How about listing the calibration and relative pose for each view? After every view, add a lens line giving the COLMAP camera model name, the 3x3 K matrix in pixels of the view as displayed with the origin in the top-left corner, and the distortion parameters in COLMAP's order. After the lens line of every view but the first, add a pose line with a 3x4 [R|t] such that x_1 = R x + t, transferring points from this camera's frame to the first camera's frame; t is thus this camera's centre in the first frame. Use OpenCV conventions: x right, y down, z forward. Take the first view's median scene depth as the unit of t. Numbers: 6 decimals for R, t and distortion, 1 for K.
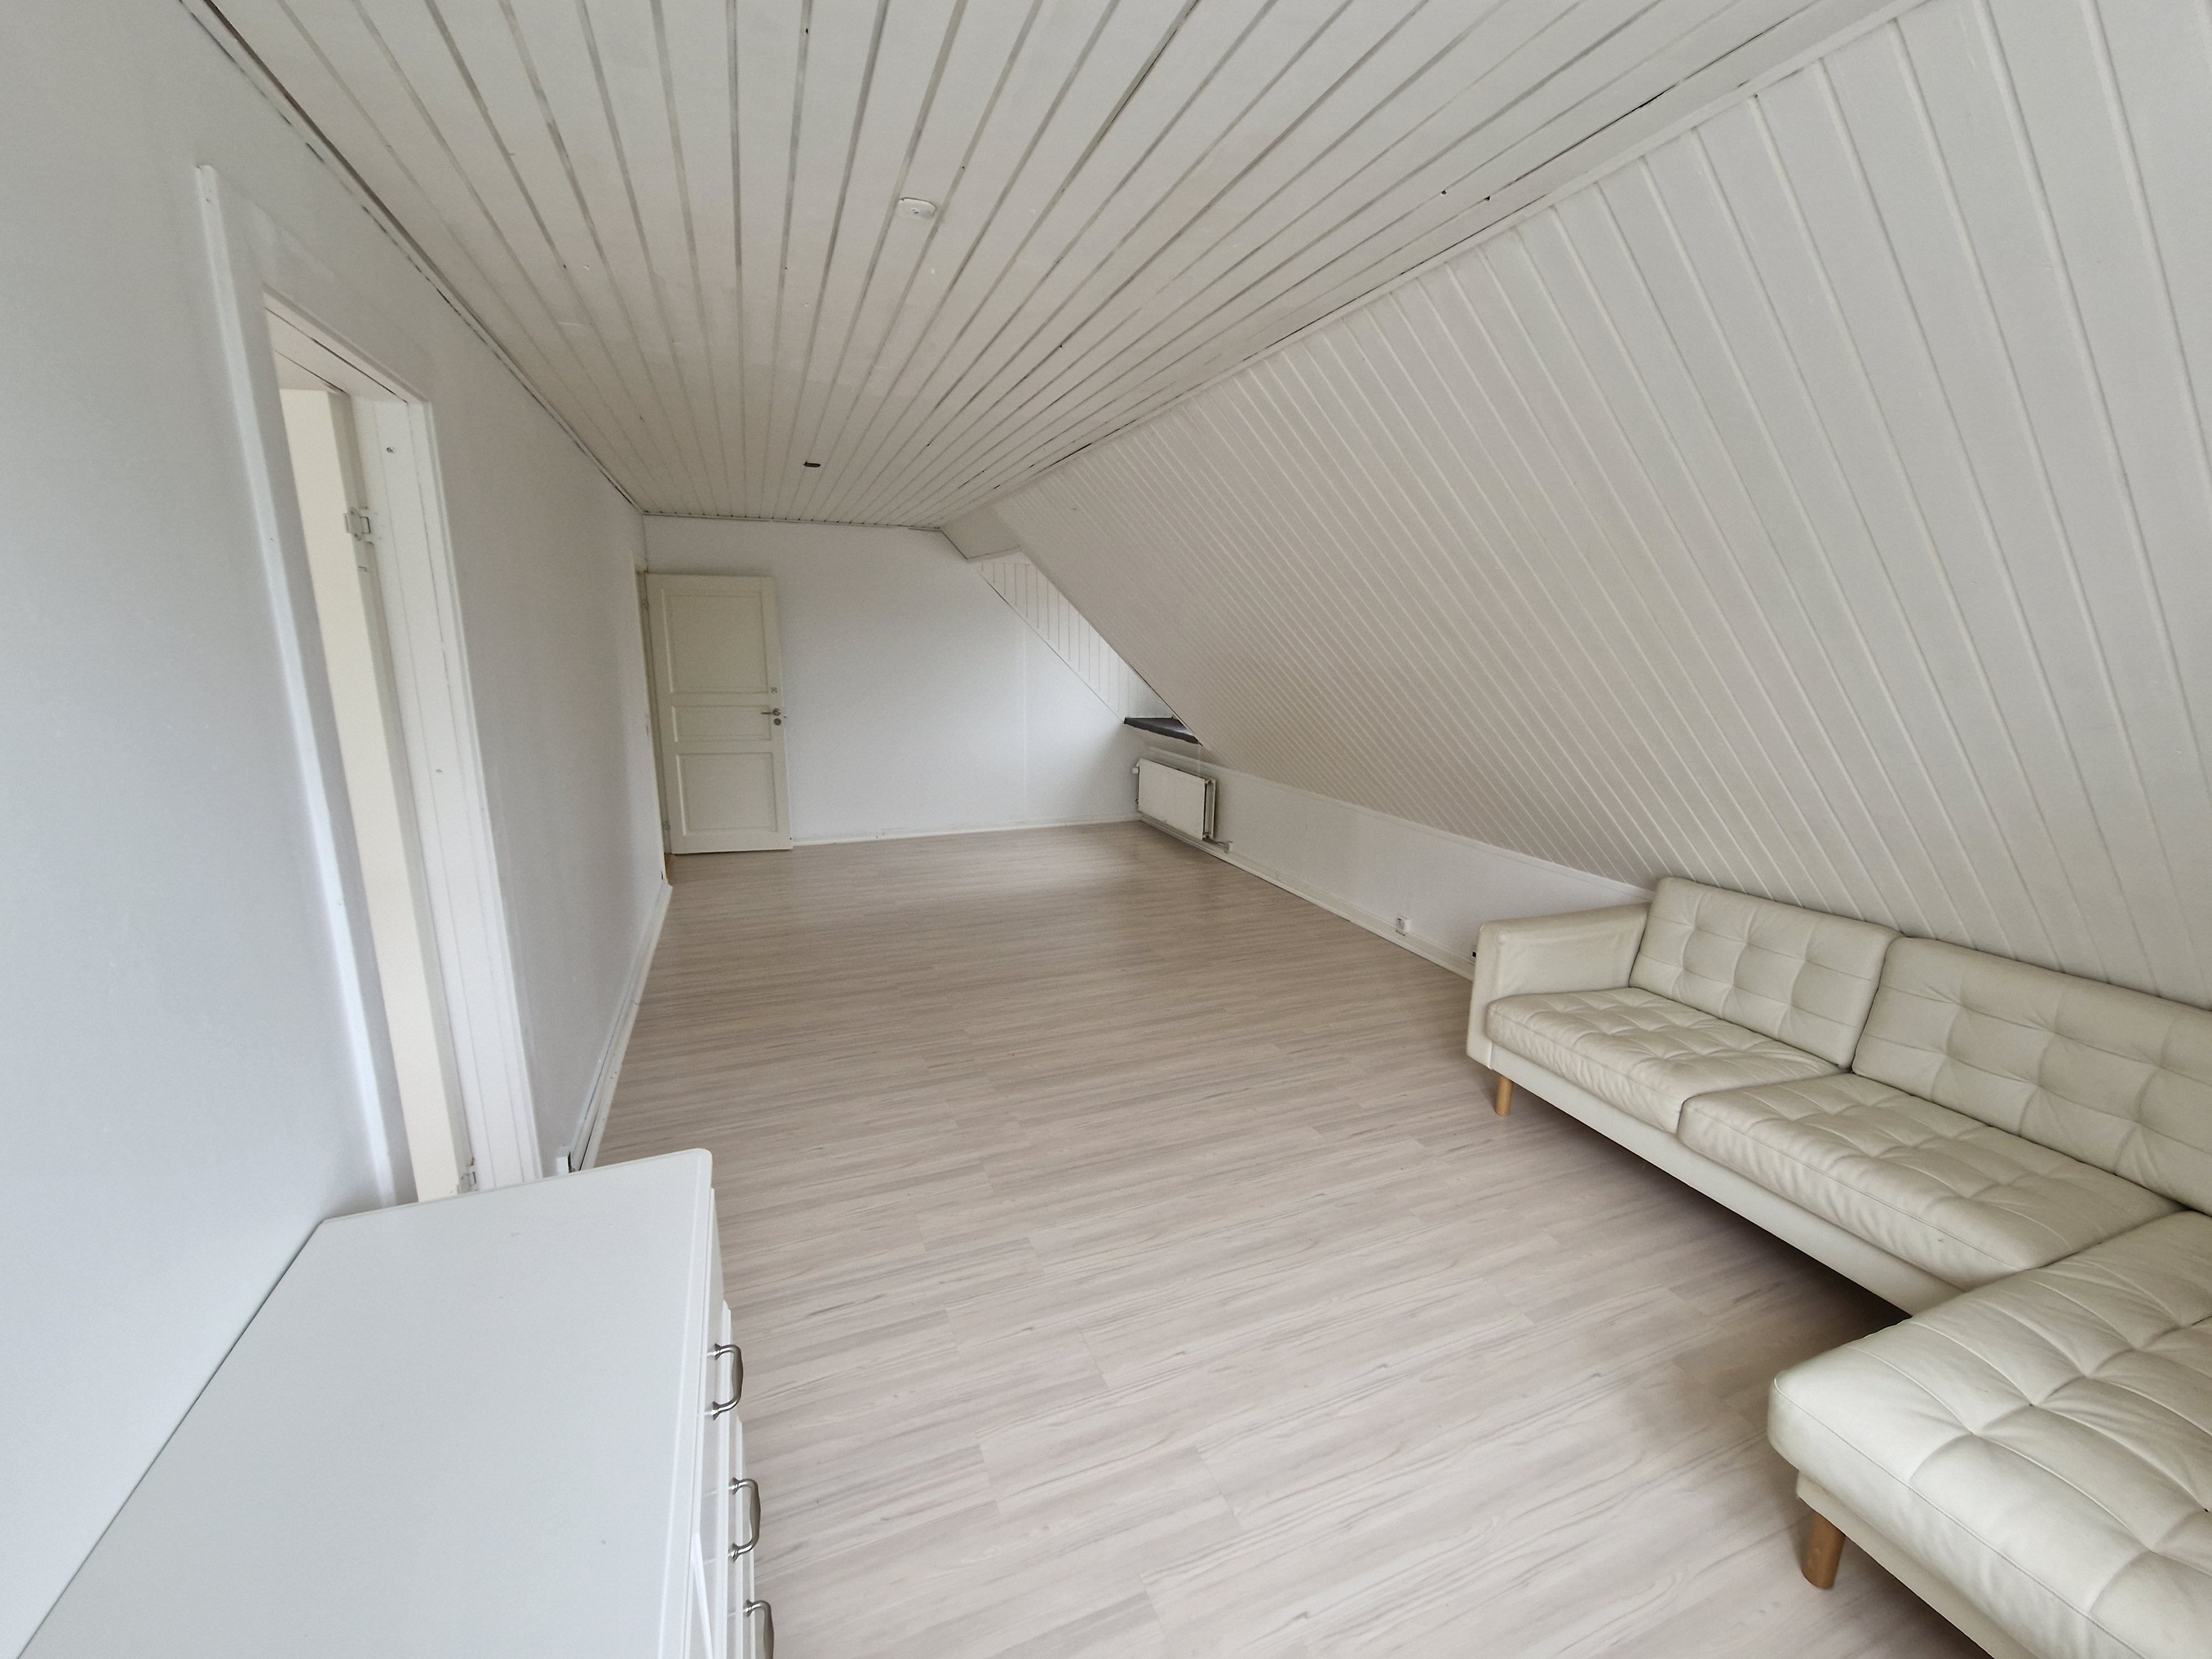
lens RADIAL K [[903.5, 0, 1106.0], [0, 903.5, 829.5], [0, 0, 1]] dist [-0.000182, -0.002961]
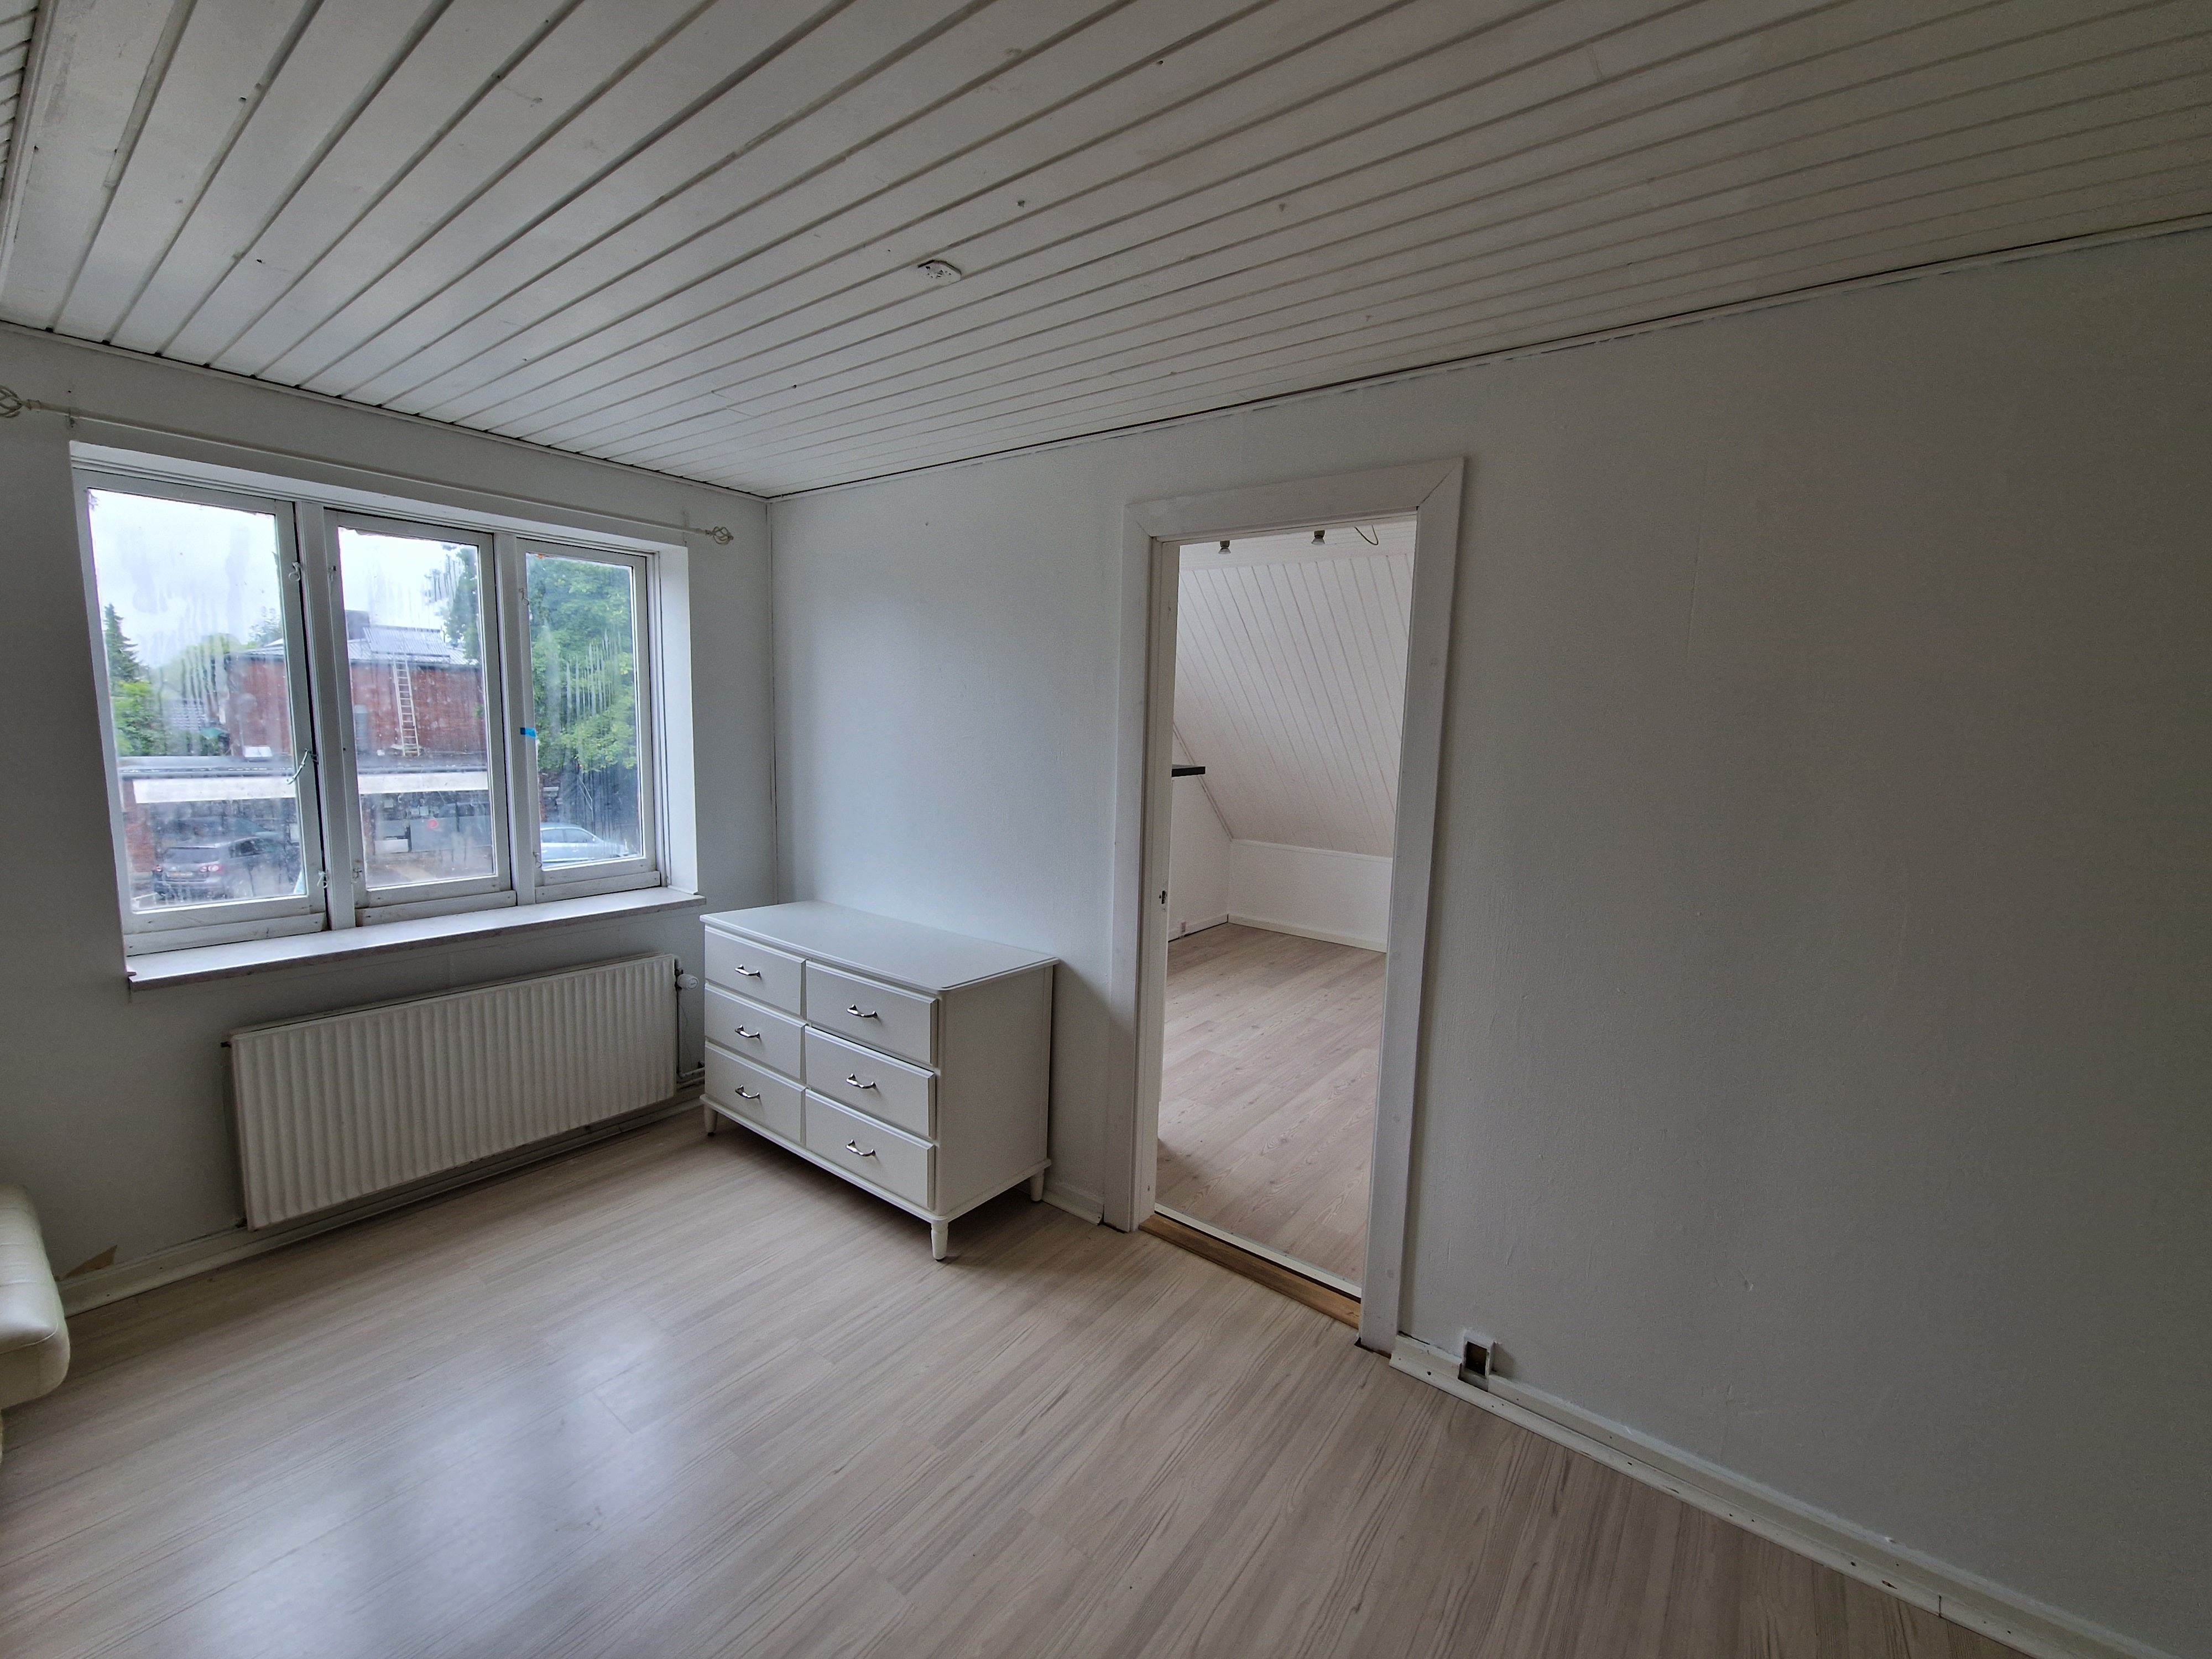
lens RADIAL K [[903.5, 0, 1106.0], [0, 903.5, 829.5], [0, 0, 1]] dist [-0.000182, -0.002961]
pose [[-0.859736, 0.025905, -0.510081, 0.117161], [-0.148471, 0.942907, 0.298132, -0.321598], [0.488682, 0.332047, -0.806805, 1.551794]]
